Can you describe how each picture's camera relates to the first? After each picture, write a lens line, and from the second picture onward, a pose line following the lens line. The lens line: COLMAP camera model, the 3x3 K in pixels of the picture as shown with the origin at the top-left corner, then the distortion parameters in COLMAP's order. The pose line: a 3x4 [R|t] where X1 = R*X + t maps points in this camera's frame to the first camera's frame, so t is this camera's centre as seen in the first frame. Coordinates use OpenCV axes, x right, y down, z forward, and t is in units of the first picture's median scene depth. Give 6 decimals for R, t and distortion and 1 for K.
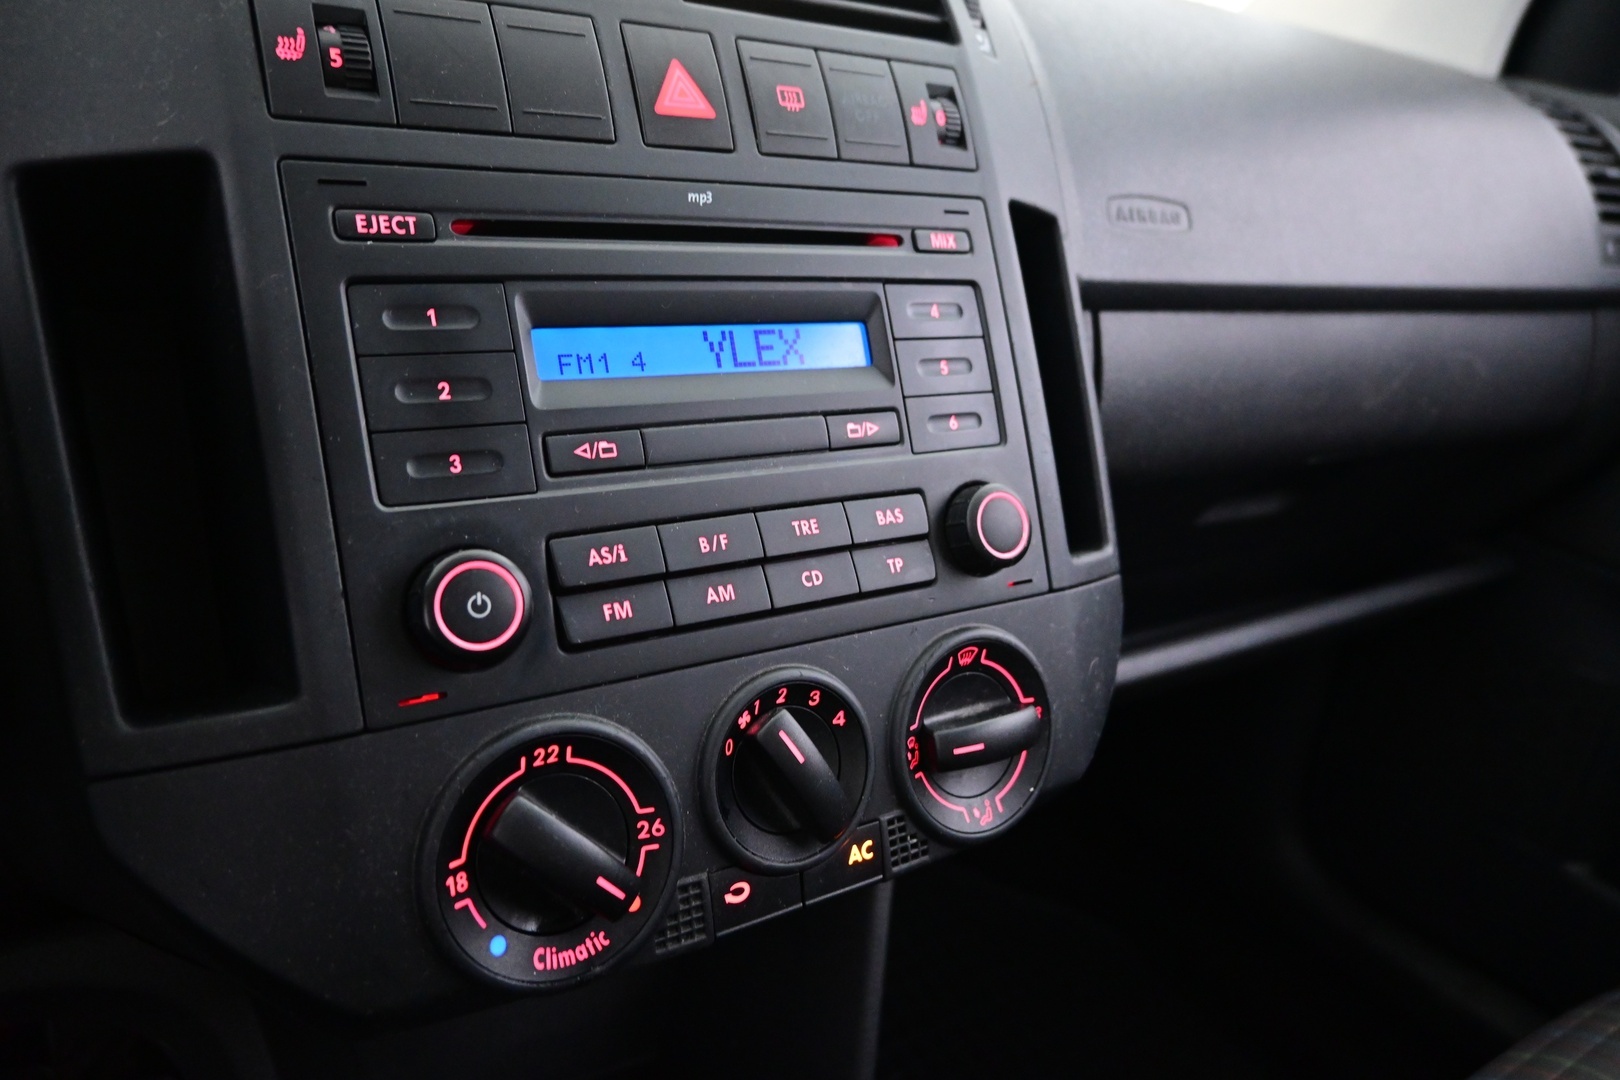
lens RADIAL K [[1141.8, 0, 810.0], [0, 1141.8, 540.0], [0, 0, 1]] dist [-0.008843, 0.000437]
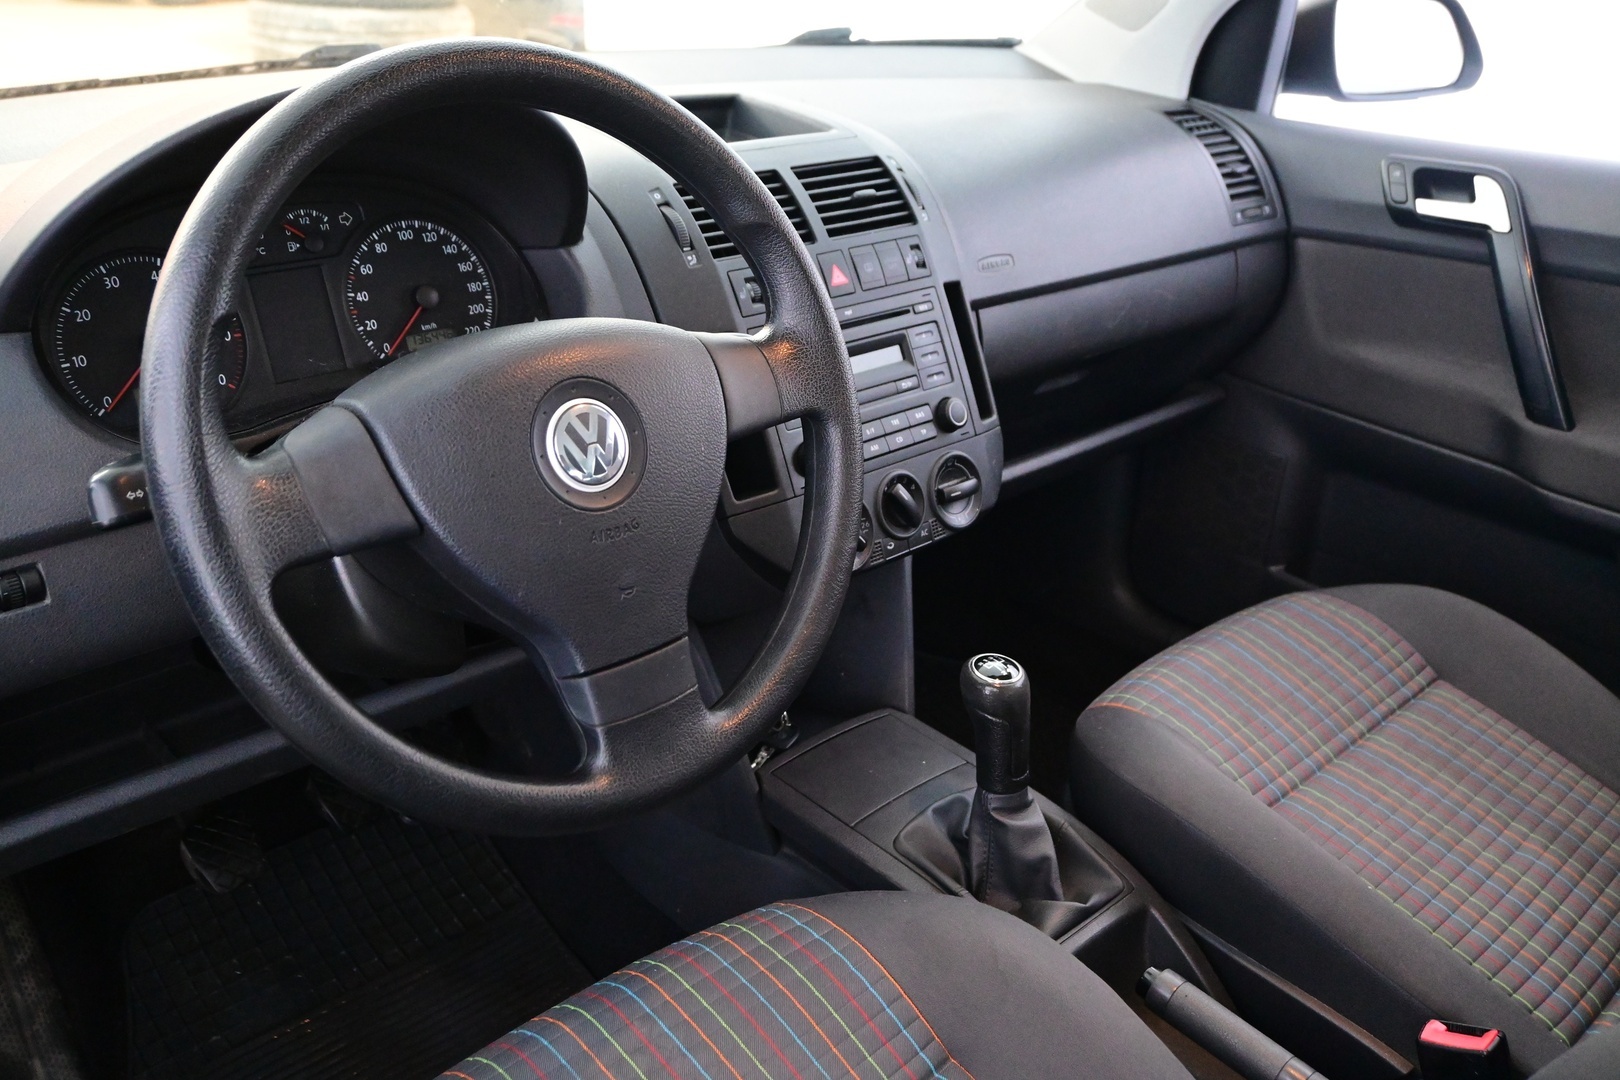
lens RADIAL K [[1426.2, 0, 810.0], [0, 1426.2, 540.0], [0, 0, 1]] dist [0.001038, 0.002831]
pose [[0.982532, -0.127561, 0.135494, -0.648222], [0.115563, 0.988934, 0.093030, -0.067194], [-0.145861, -0.075747, 0.986401, -2.227628]]
